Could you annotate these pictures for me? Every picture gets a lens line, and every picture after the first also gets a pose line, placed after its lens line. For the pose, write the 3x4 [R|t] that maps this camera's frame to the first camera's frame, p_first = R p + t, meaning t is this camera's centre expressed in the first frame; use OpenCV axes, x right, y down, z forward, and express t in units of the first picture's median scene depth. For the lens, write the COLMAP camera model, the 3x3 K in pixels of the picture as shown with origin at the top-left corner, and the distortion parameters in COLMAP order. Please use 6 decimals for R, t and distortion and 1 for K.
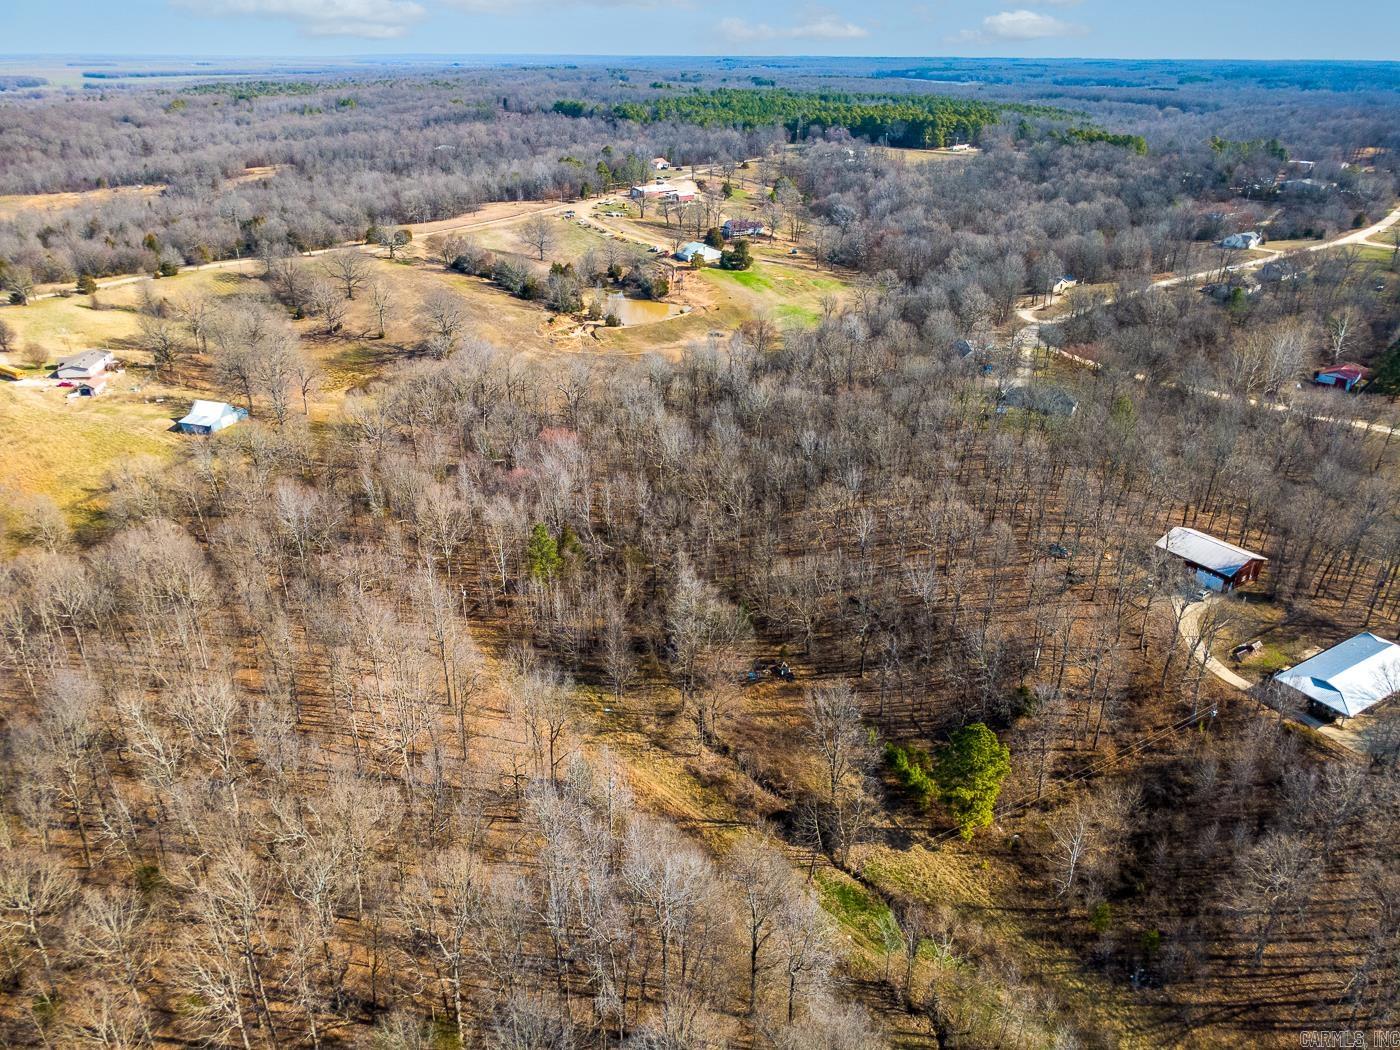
lens RADIAL K [[979.4, 0, 692.4], [0, 979.4, 522.2], [0, 0, 1]] dist [0.003570, 0.000684]
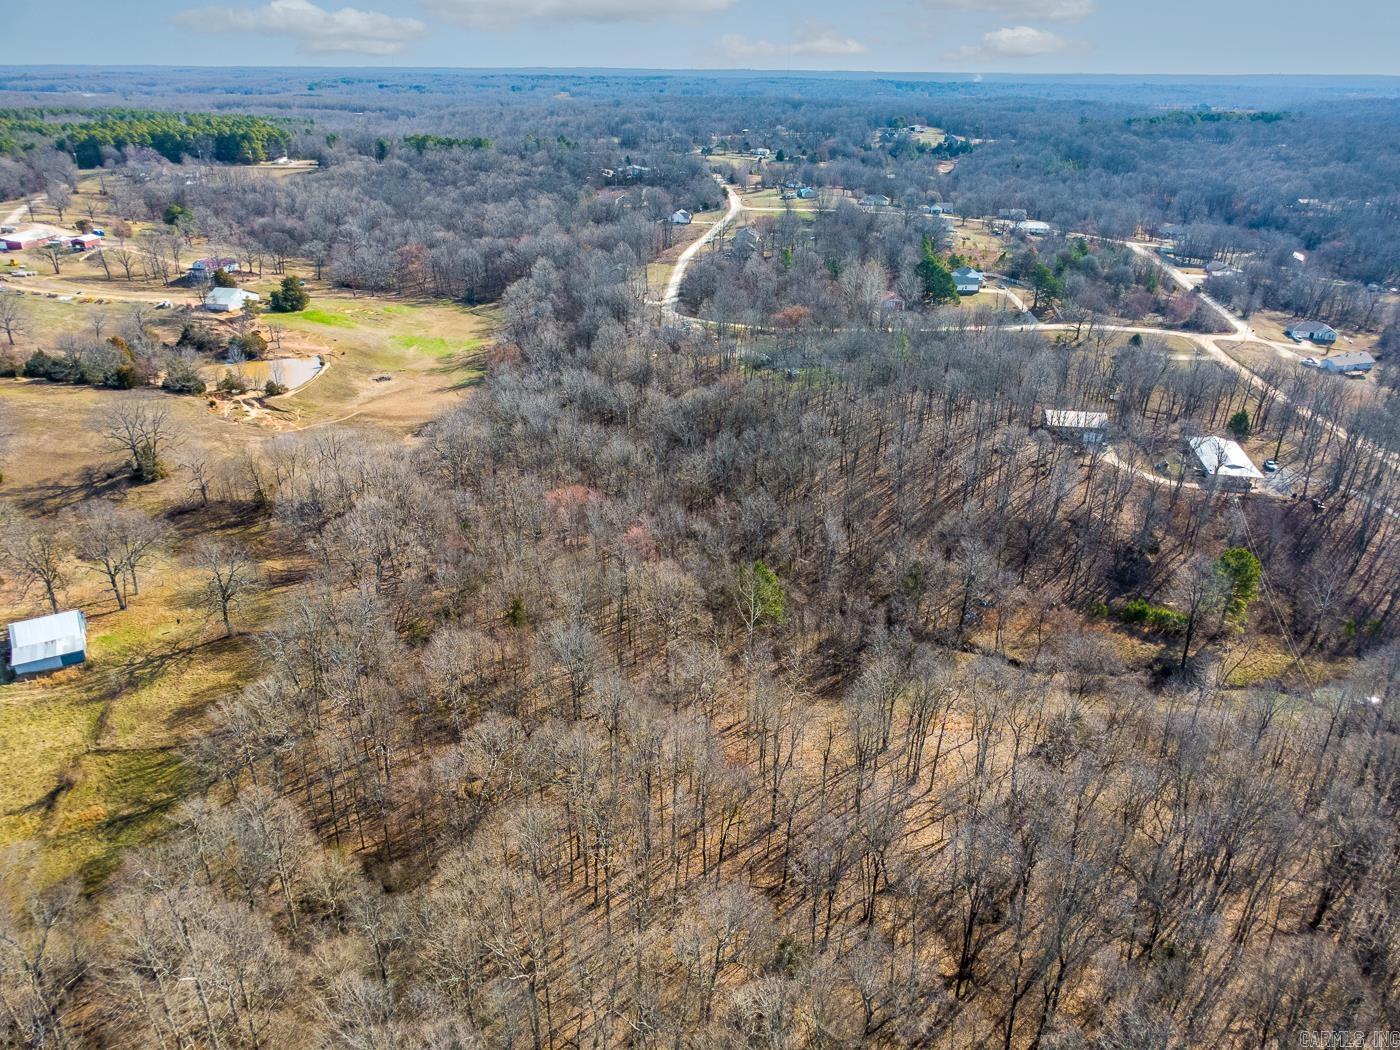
lens RADIAL K [[979.4, 0, 692.4], [0, 979.4, 522.2], [0, 0, 1]] dist [0.003570, 0.000684]
pose [[0.742171, -0.292649, 0.602941, -0.148294], [0.296038, 0.950256, 0.096825, -0.031552], [-0.601284, 0.106633, 0.791888, 0.059998]]
